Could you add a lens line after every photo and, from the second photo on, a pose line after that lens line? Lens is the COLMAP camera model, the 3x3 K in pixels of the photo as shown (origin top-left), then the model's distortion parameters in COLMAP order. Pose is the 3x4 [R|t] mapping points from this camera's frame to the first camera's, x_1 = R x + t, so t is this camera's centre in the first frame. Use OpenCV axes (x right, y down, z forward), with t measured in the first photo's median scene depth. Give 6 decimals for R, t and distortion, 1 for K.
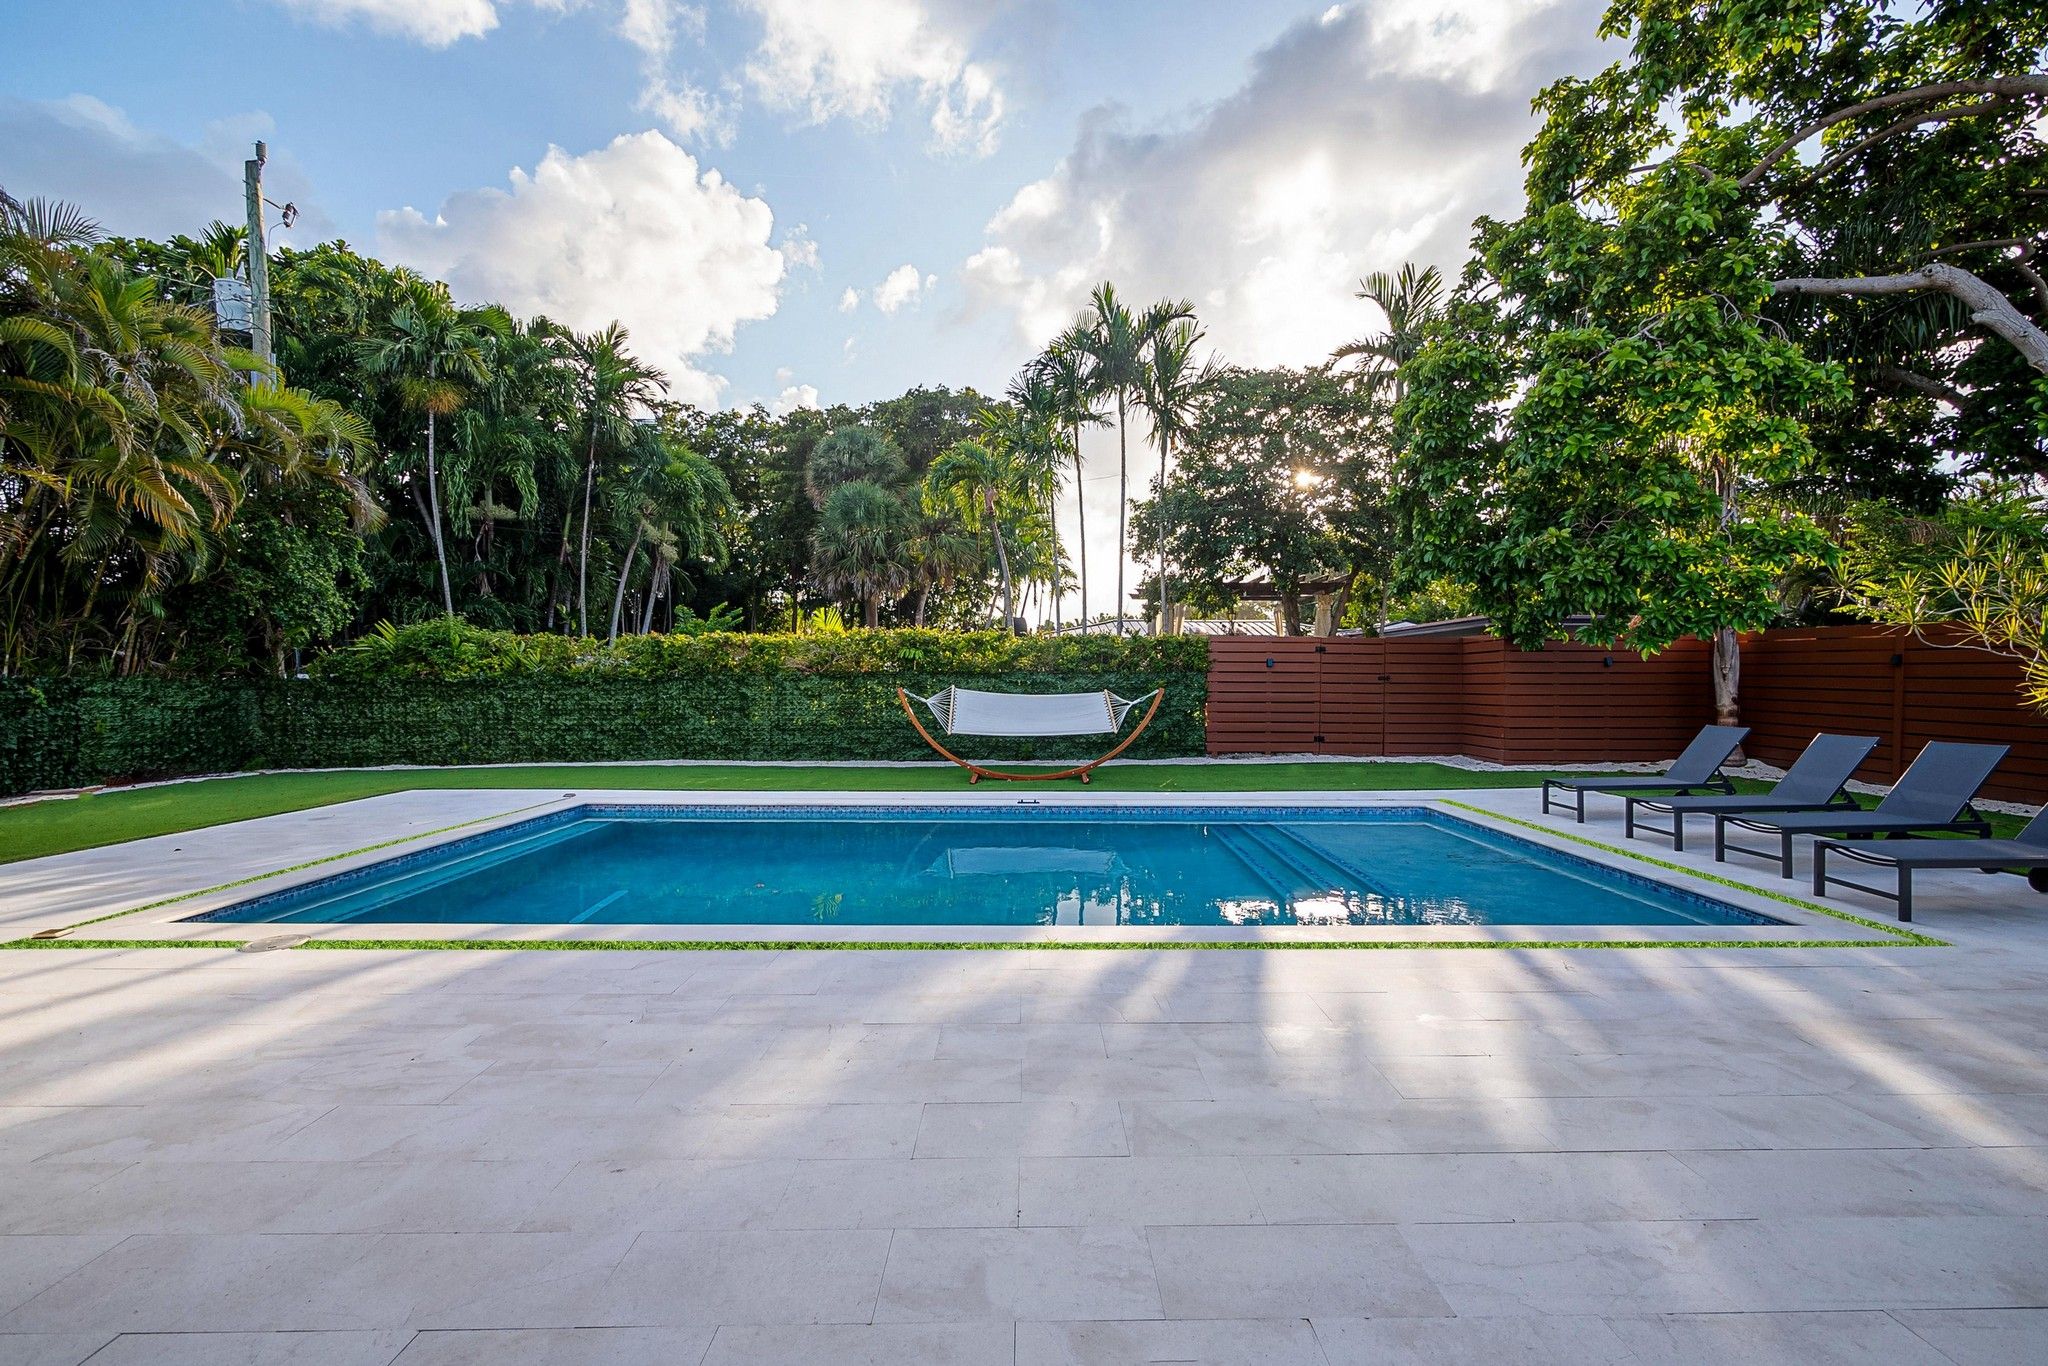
lens RADIAL K [[847.5, 0, 1036.8], [0, 847.5, 685.1], [0, 0, 1]] dist [-0.003914, 0.000496]
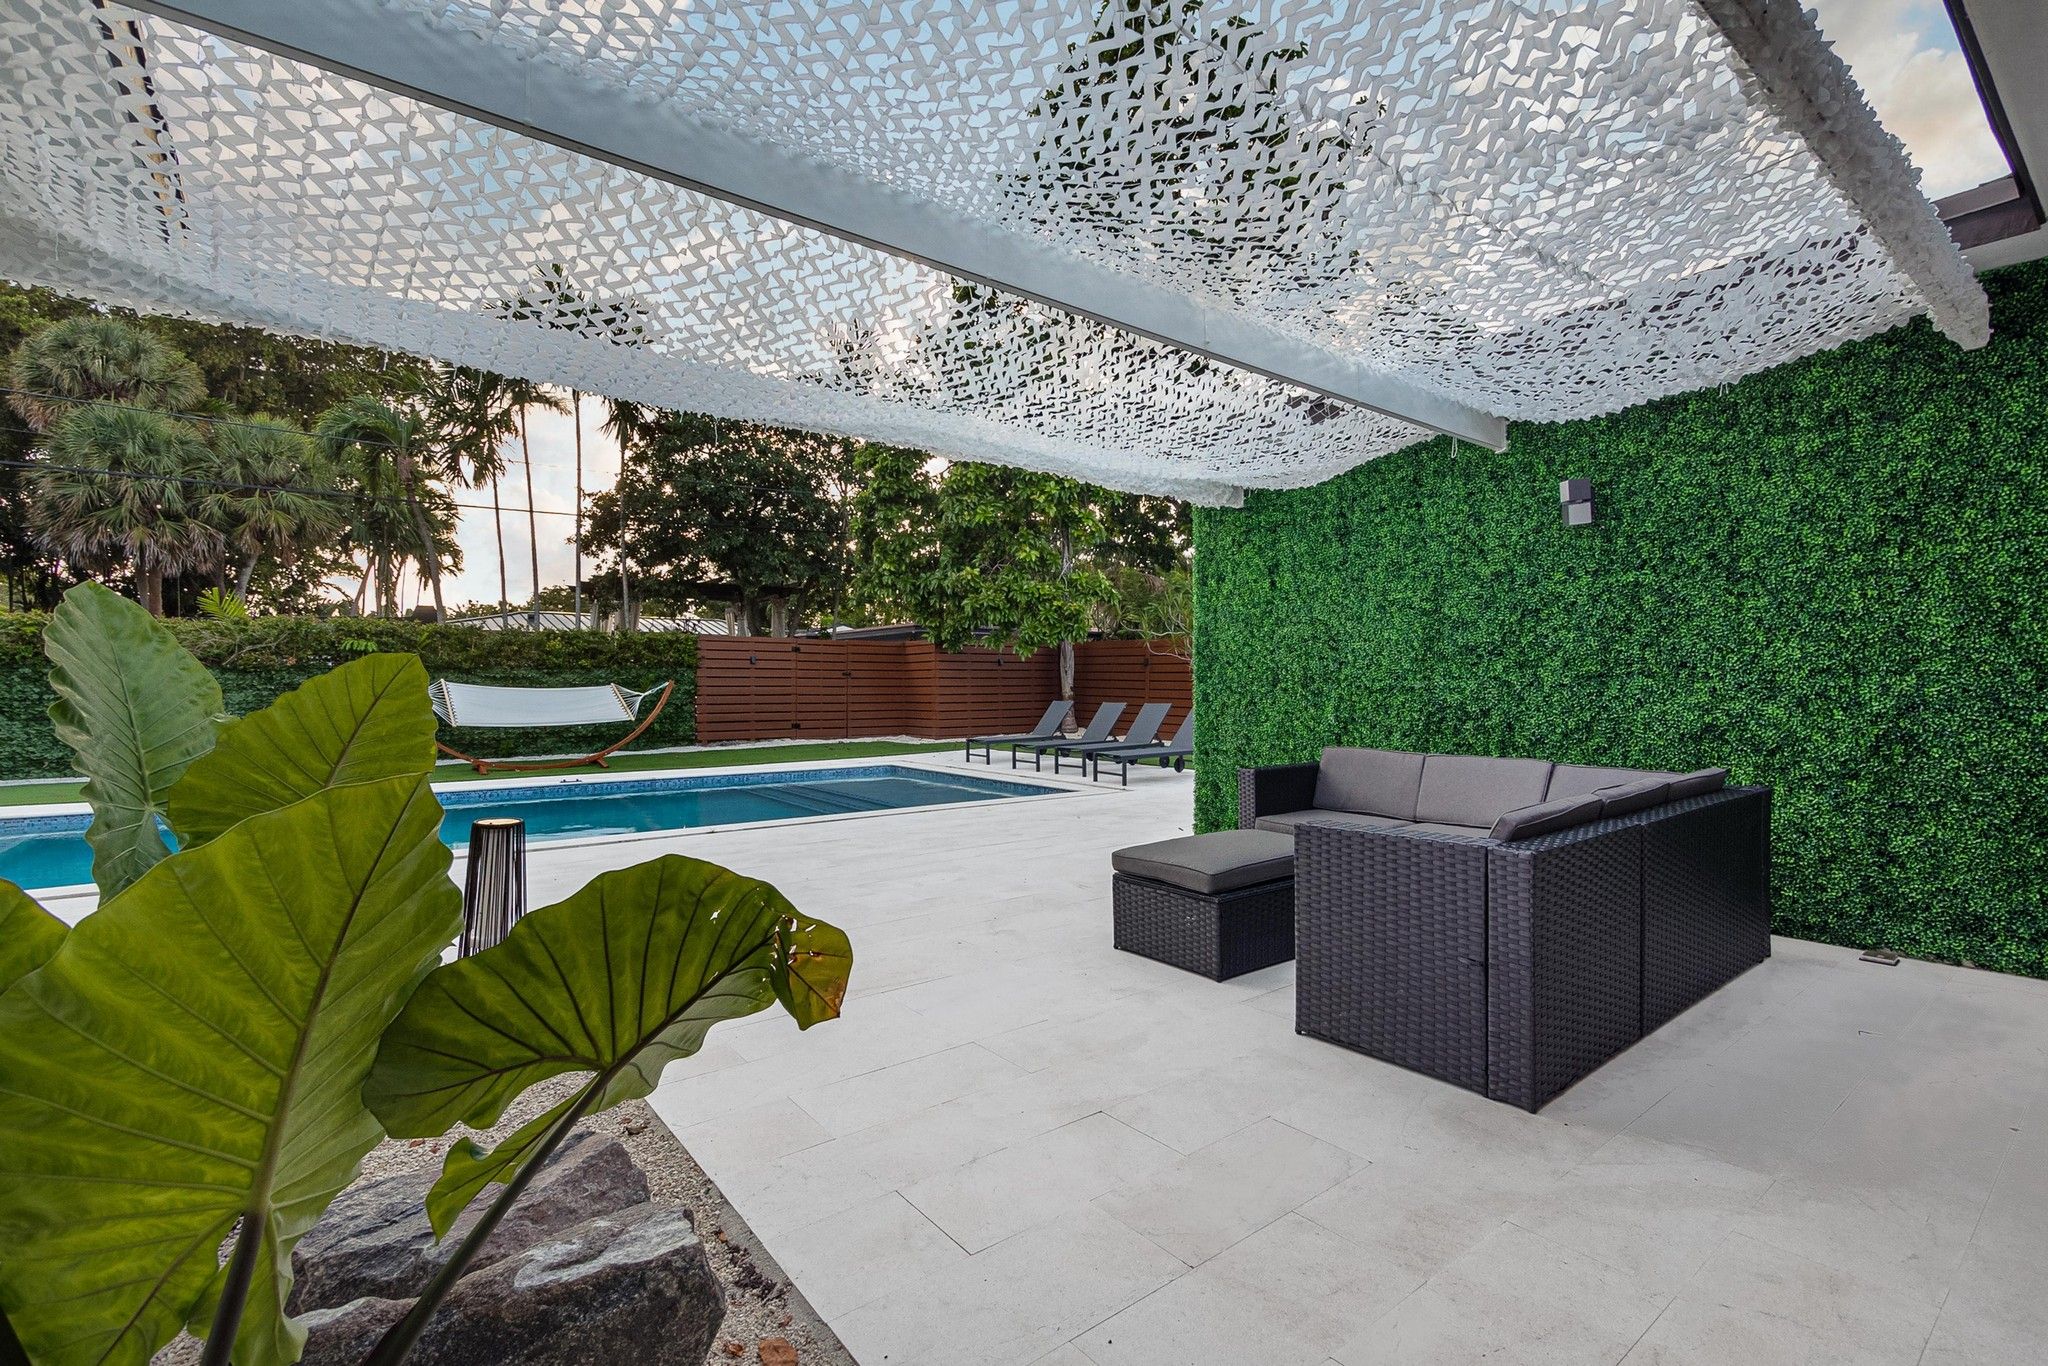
lens RADIAL K [[879.8, 0, 1024.7], [0, 879.8, 687.5], [0, 0, 1]] dist [0.002982, 0.000185]
pose [[0.811393, -0.006848, 0.584461, -0.120475], [0.006176, 0.999976, 0.003142, 0.008958], [-0.584469, 0.001060, 0.811415, -0.171576]]
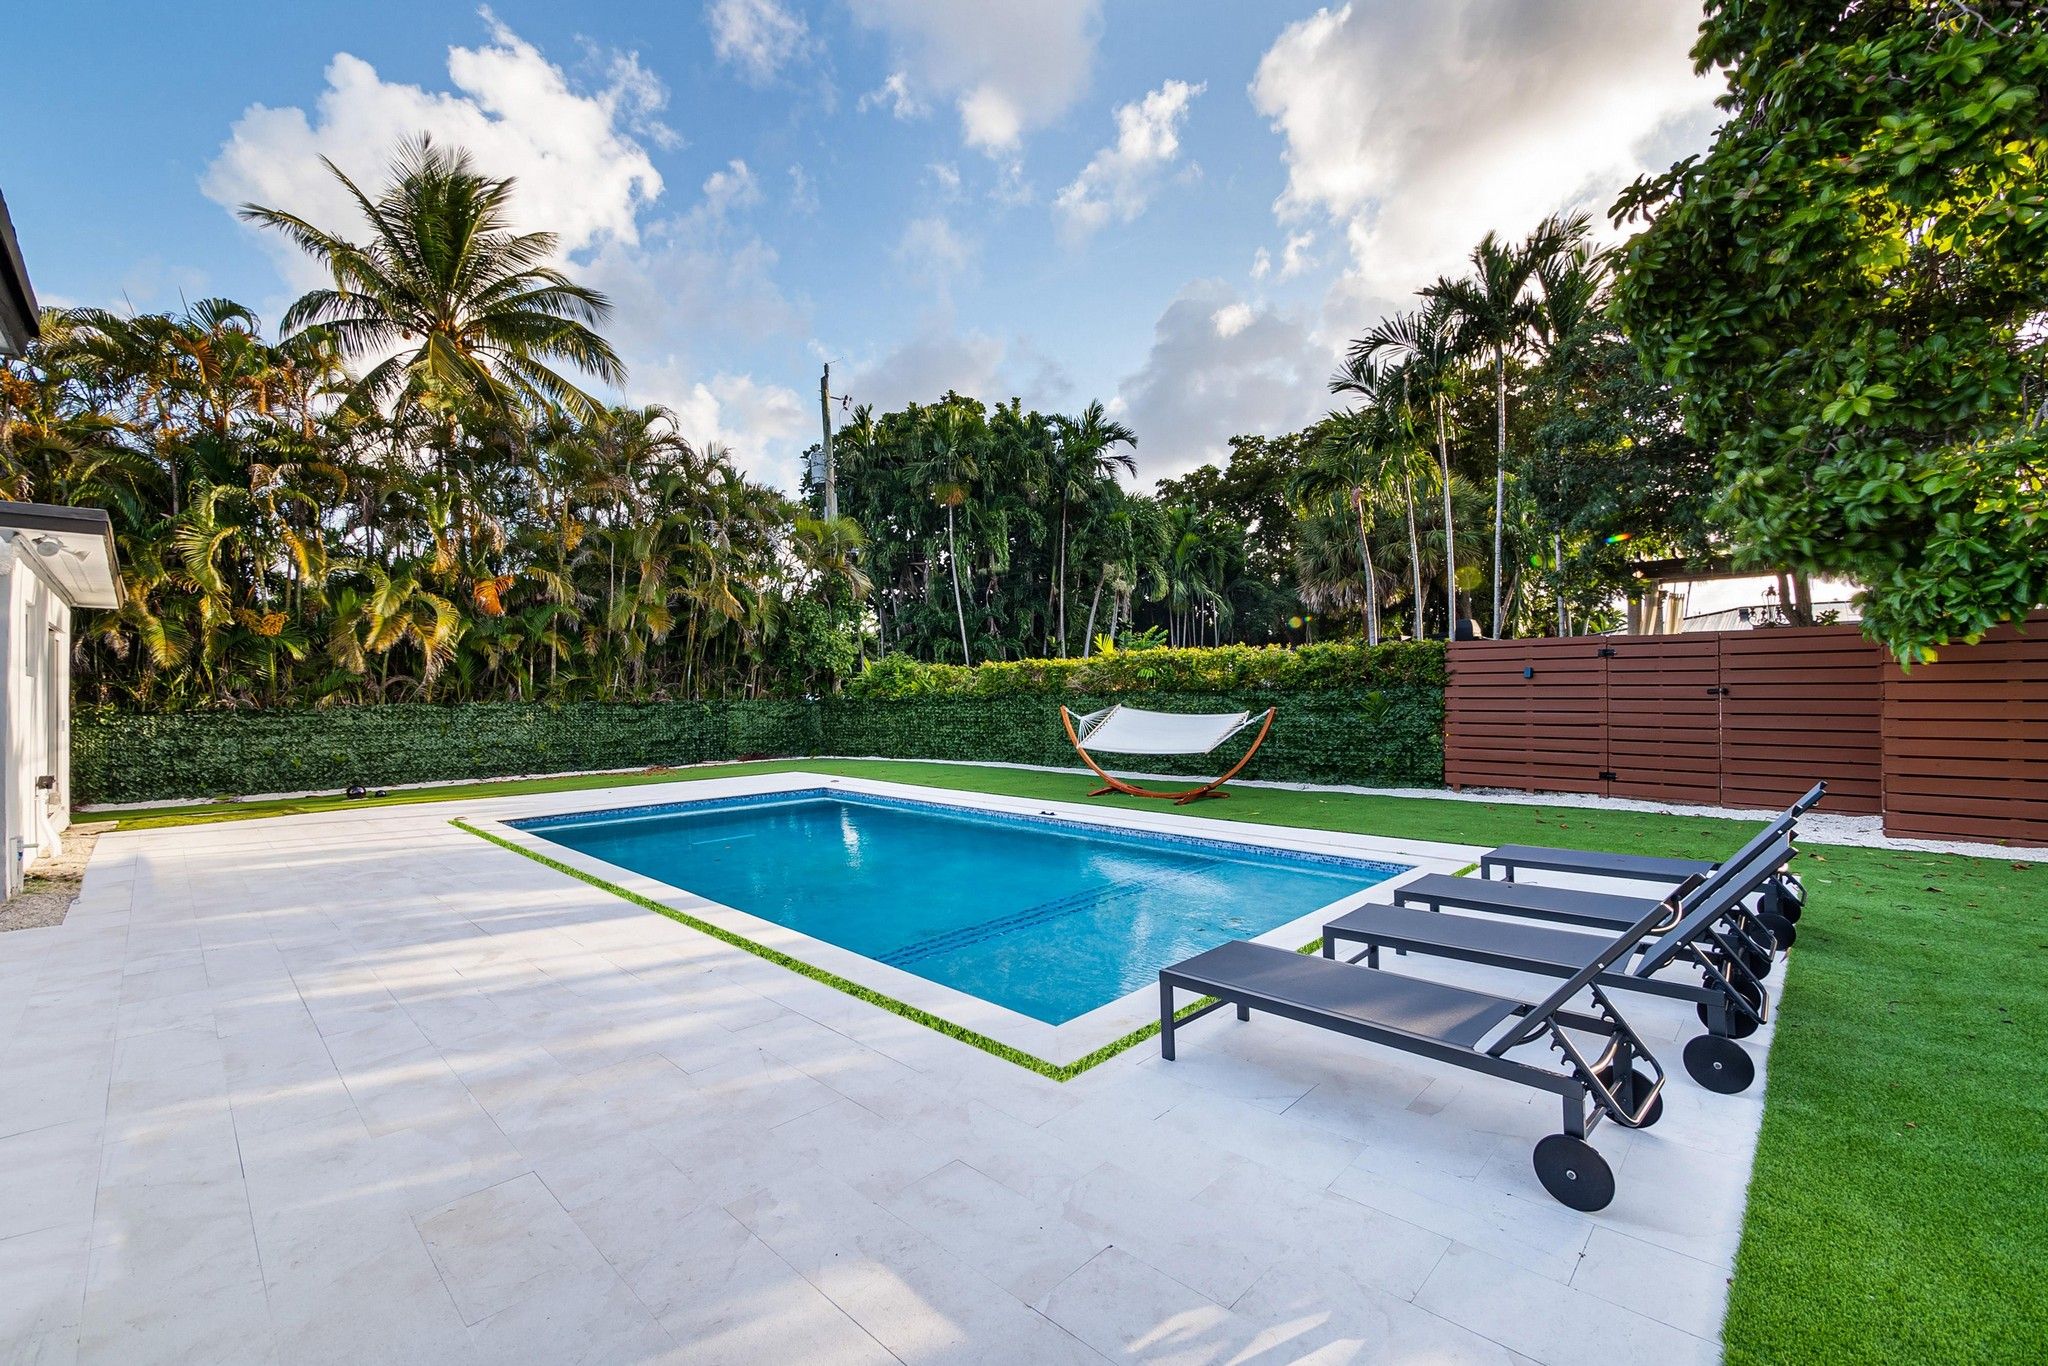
lens RADIAL K [[847.5, 0, 1041.8], [0, 847.5, 681.2], [0, 0, 1]] dist [-0.003914, 0.000496]
pose [[0.716237, -0.018594, -0.697610, 0.496168], [0.007338, 0.999790, -0.019114, -0.007318], [0.697819, 0.008571, 0.716223, 0.141898]]
